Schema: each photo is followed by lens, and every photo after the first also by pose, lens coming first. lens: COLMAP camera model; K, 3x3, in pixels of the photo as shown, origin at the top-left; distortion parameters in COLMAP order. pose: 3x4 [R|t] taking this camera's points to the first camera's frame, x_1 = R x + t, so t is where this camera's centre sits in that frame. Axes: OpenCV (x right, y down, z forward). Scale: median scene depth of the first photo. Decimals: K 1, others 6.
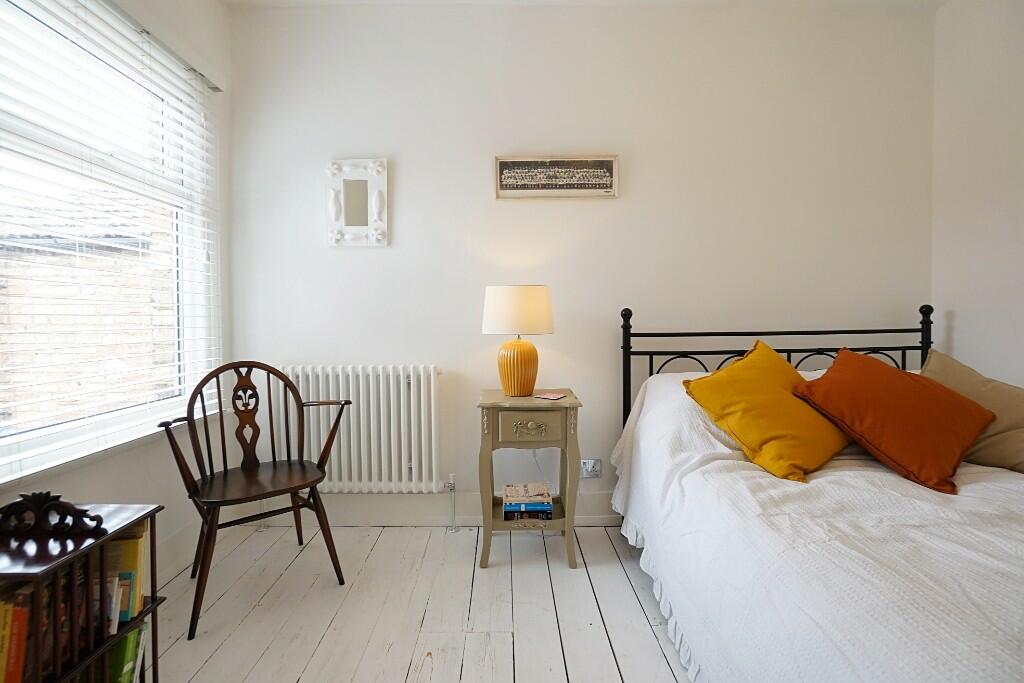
lens RADIAL K [[461.5, 0, 509.0], [0, 461.5, 329.6], [0, 0, 1]] dist [-0.063756, 0.026143]
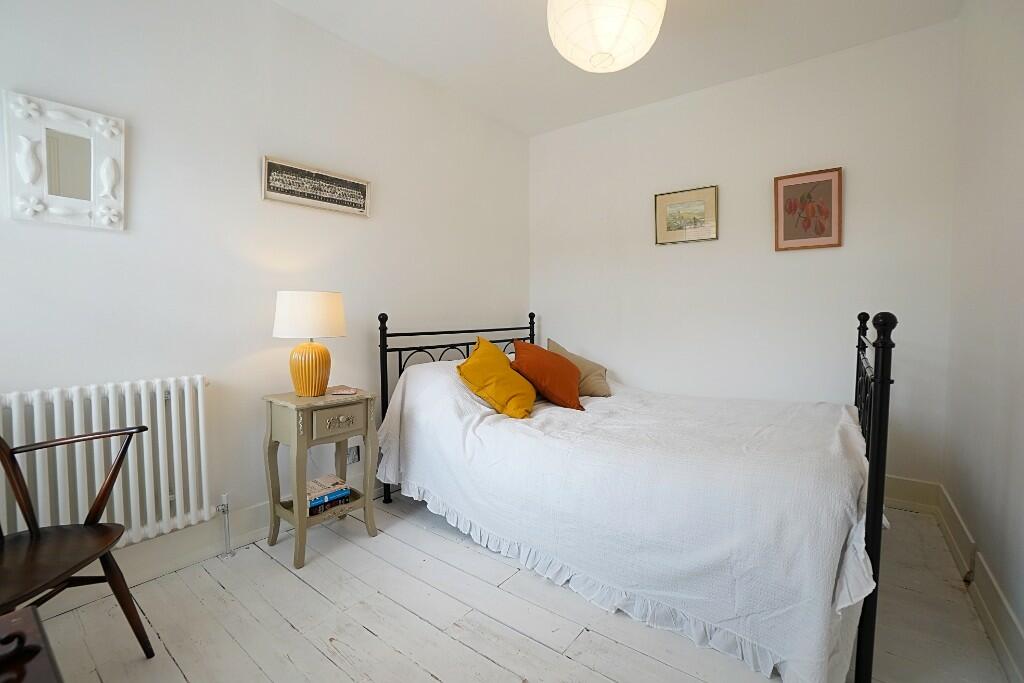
lens RADIAL K [[451.9, 0, 503.8], [0, 451.9, 333.9], [0, 0, 1]] dist [-0.062850, 0.023142]
pose [[0.621301, -0.025624, 0.783153, -0.465846], [0.021709, 0.999644, 0.015486, -0.003726], [-0.783271, 0.007380, 0.621636, 0.024037]]
